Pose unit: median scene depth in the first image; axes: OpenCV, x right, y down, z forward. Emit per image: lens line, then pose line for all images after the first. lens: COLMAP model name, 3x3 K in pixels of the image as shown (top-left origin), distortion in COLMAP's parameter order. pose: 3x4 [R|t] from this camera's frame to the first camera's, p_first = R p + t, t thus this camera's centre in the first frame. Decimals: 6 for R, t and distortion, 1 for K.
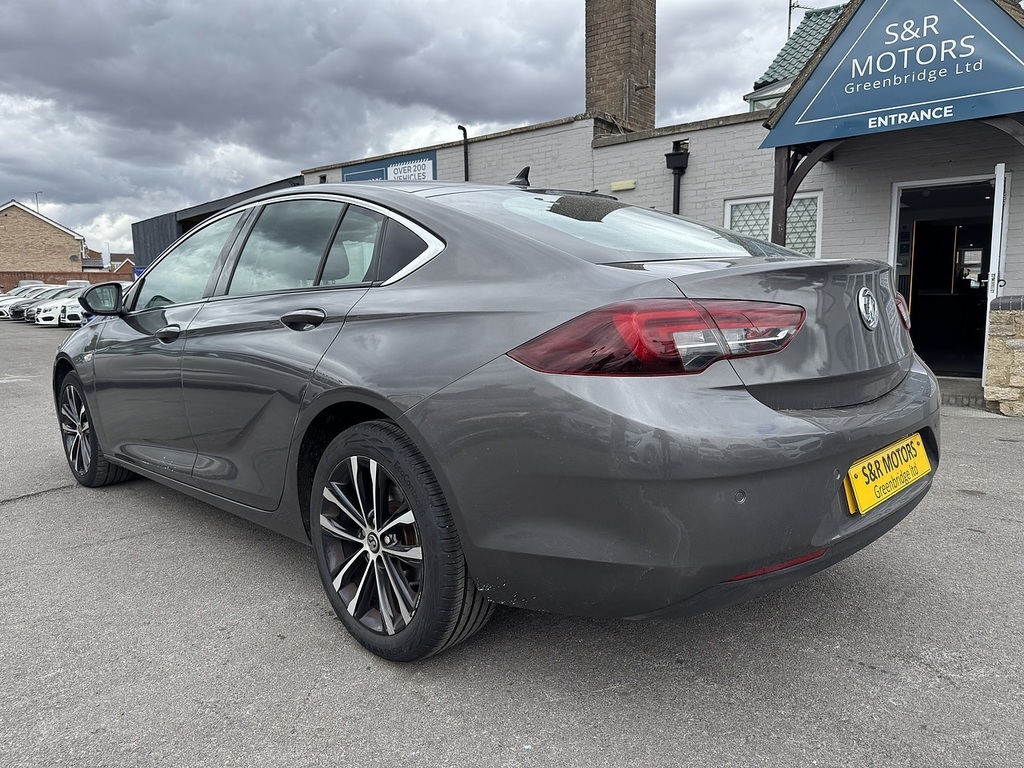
lens RADIAL K [[734.7, 0, 496.4], [0, 734.7, 389.8], [0, 0, 1]] dist [0.013869, -0.026601]
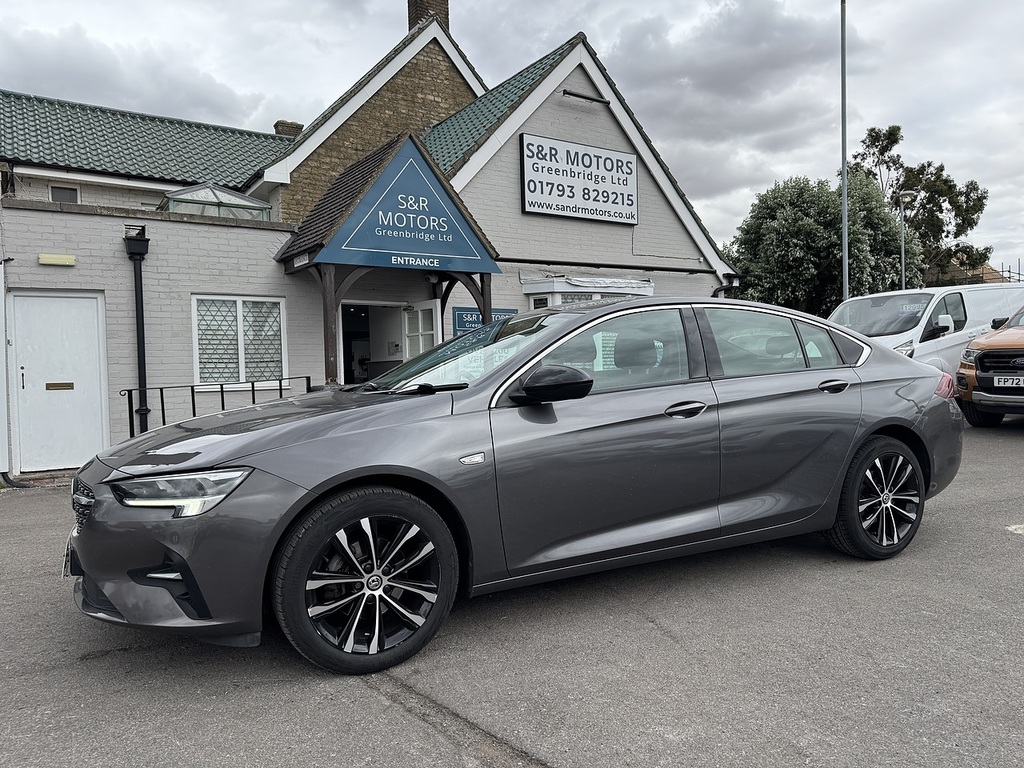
lens RADIAL K [[734.7, 0, 510.3], [0, 734.7, 391.3], [0, 0, 1]] dist [0.013869, -0.026601]
pose [[0.265648, -0.015877, 0.963939, -0.829851], [0.142474, 0.989532, -0.022965, -0.059335], [-0.953484, 0.143437, 0.265129, 0.498543]]
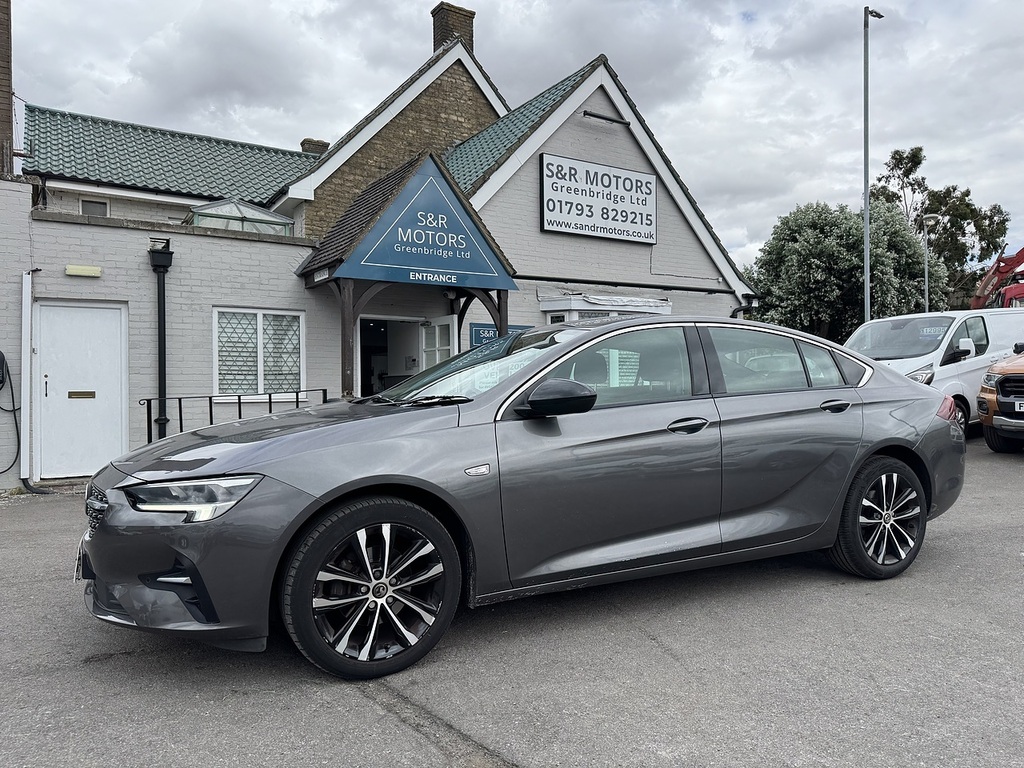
lens RADIAL K [[734.7, 0, 513.0], [0, 734.7, 387.4], [0, 0, 1]] dist [0.013869, -0.026601]
pose [[0.288710, 0.017075, 0.957264, -0.830902], [0.124465, 0.990687, -0.055209, -0.054552], [-0.949292, 0.135086, 0.283896, 0.486573]]
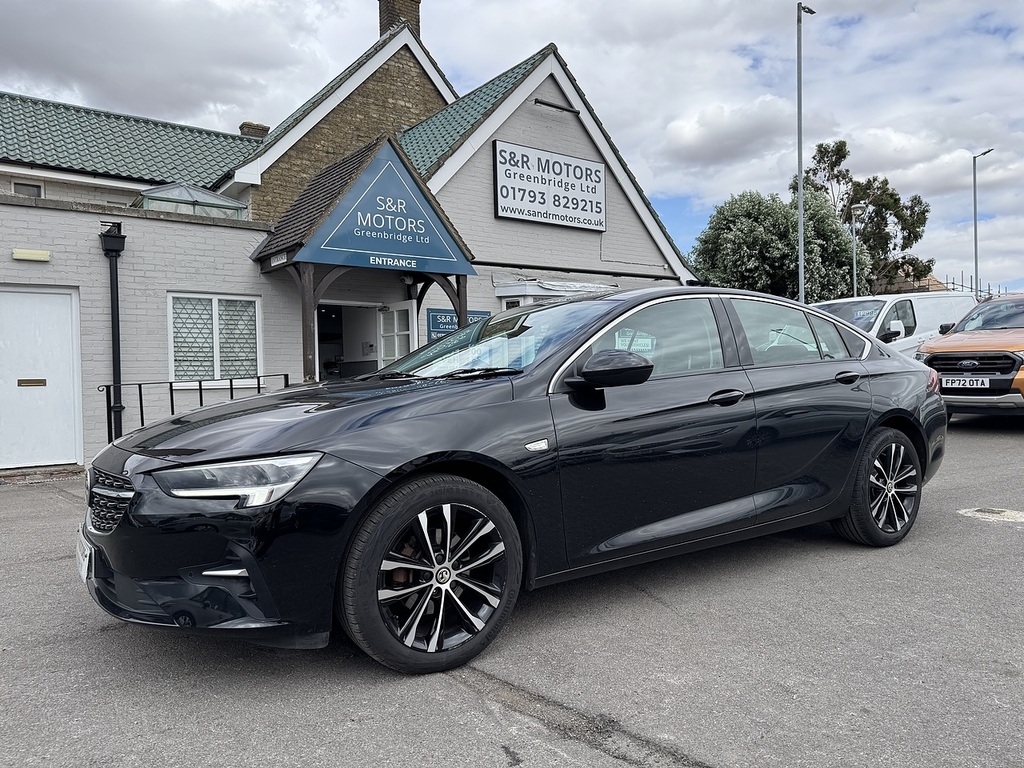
lens RADIAL K [[734.7, 0, 512.8], [0, 734.7, 388.8], [0, 0, 1]] dist [0.013869, -0.026601]
pose [[0.209534, -0.002191, 0.977799, -0.874040], [0.140223, 0.989729, -0.027831, -0.045828], [-0.967695, 0.142942, 0.207690, 0.522858]]
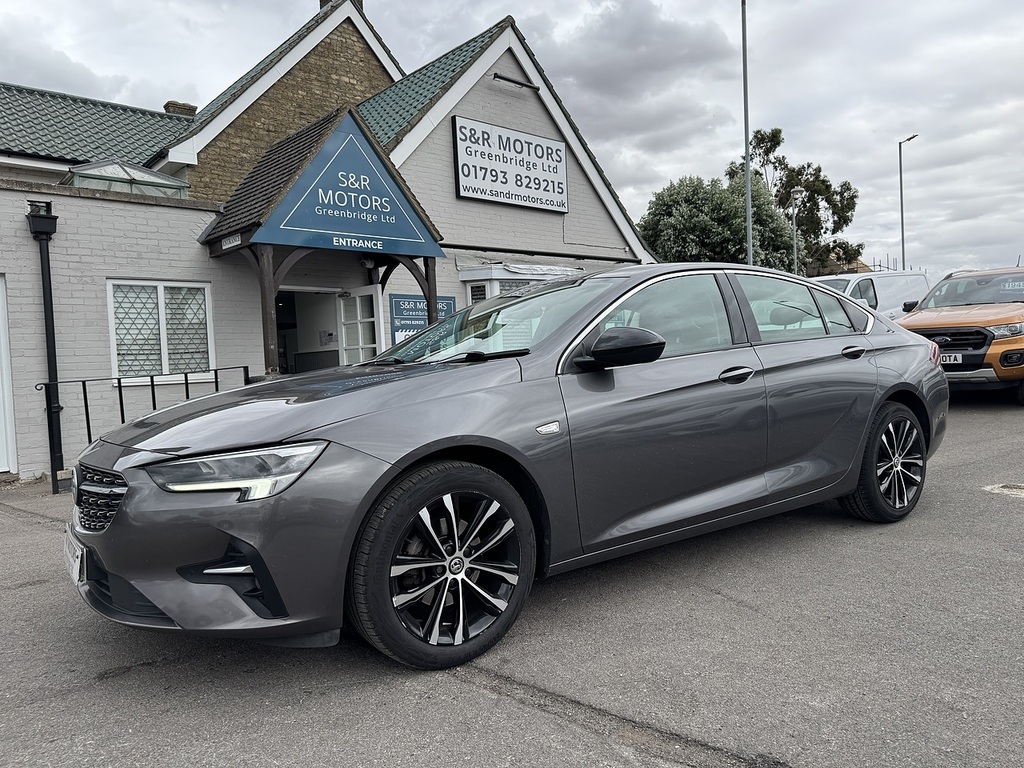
lens RADIAL K [[734.7, 0, 515.0], [0, 734.7, 392.4], [0, 0, 1]] dist [0.013869, -0.026601]
pose [[0.119138, -0.025525, 0.992550, -0.815104], [0.167270, 0.985897, 0.005276, -0.056610], [-0.978686, 0.165395, 0.121727, 0.621958]]
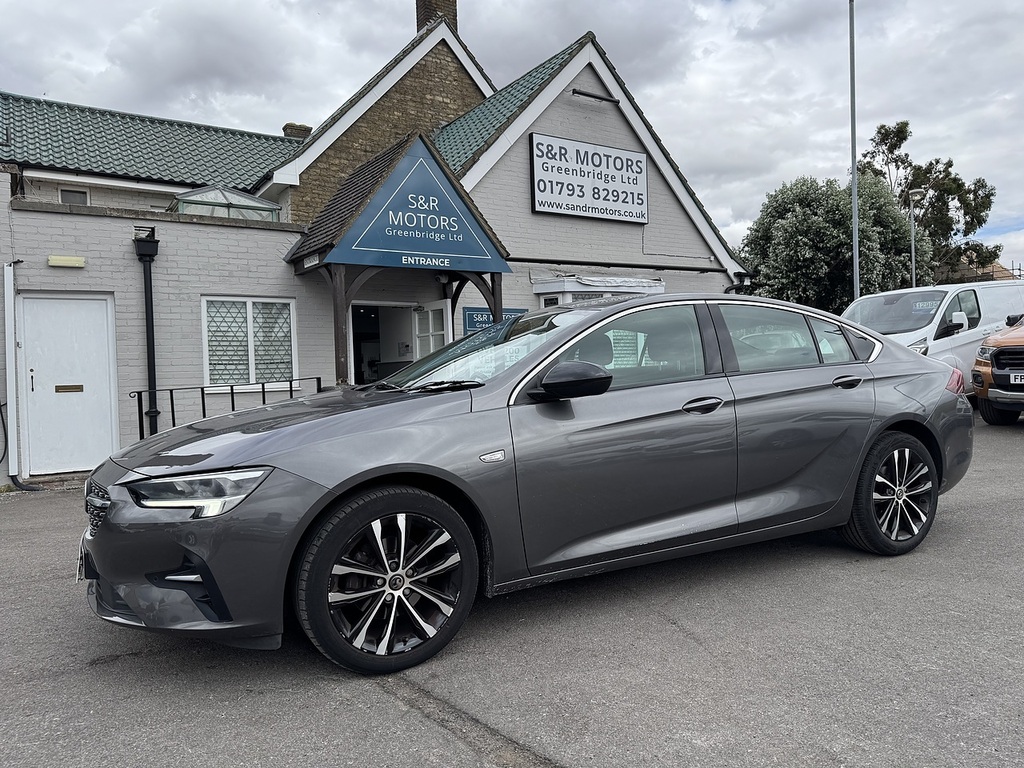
lens RADIAL K [[734.7, 0, 515.8], [0, 734.7, 386.3], [0, 0, 1]] dist [0.013869, -0.026601]
pose [[0.269733, -0.008783, 0.962895, -0.821173], [0.147928, 0.988467, -0.032422, -0.057132], [-0.951505, 0.151184, 0.267921, 0.507556]]
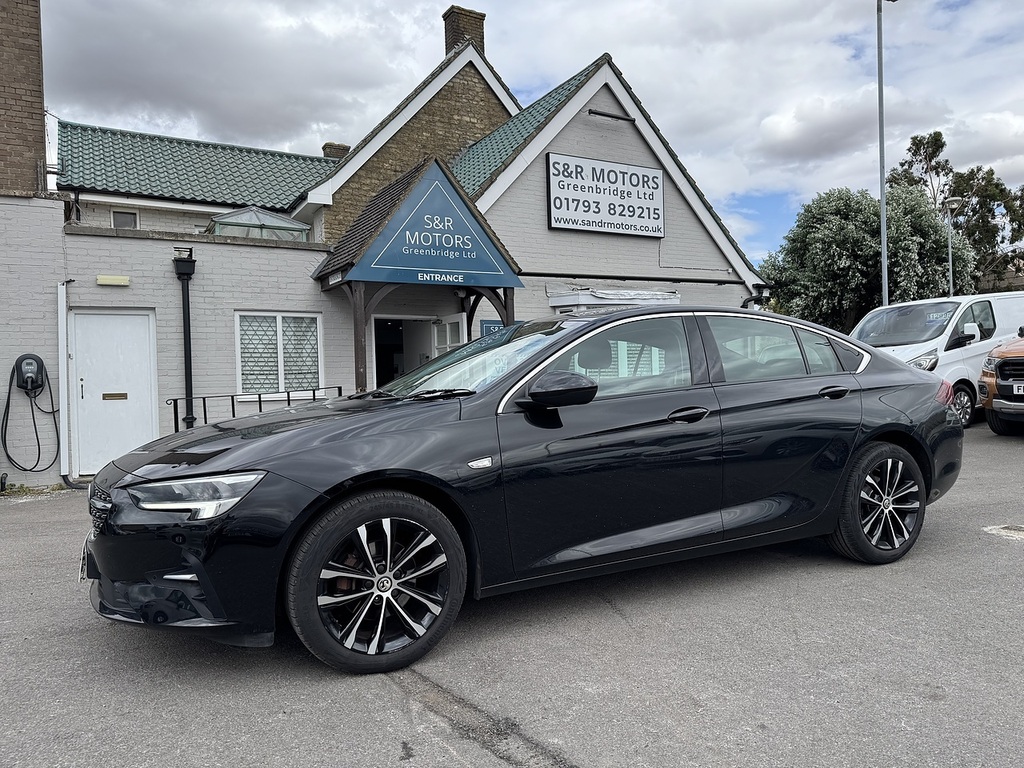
lens RADIAL K [[734.7, 0, 513.3], [0, 734.7, 390.4], [0, 0, 1]] dist [0.013869, -0.026601]
pose [[0.328996, -0.000270, 0.944331, -0.876628], [0.142966, 0.988488, -0.049525, -0.041979], [-0.933447, 0.151300, 0.325247, 0.417243]]
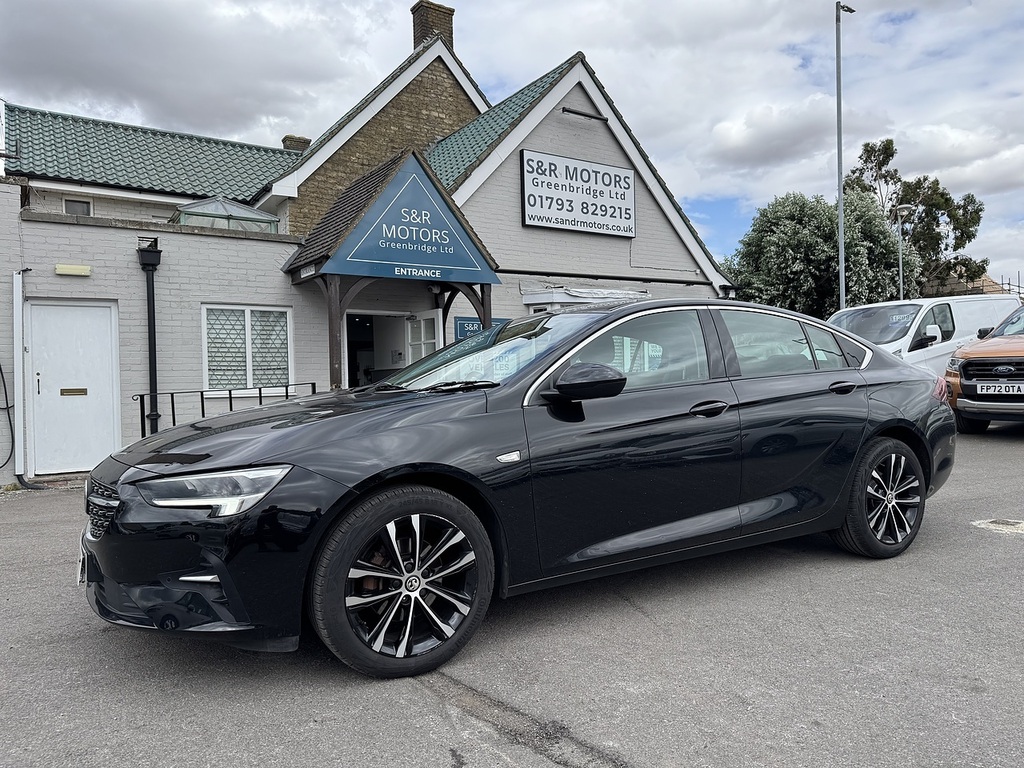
lens RADIAL K [[734.7, 0, 516.1], [0, 734.7, 388.8], [0, 0, 1]] dist [0.013869, -0.026601]
pose [[0.265949, 0.003611, 0.963980, -0.875732], [0.141063, 0.989083, -0.042623, -0.044111], [-0.953610, 0.147317, 0.262536, 0.471544]]
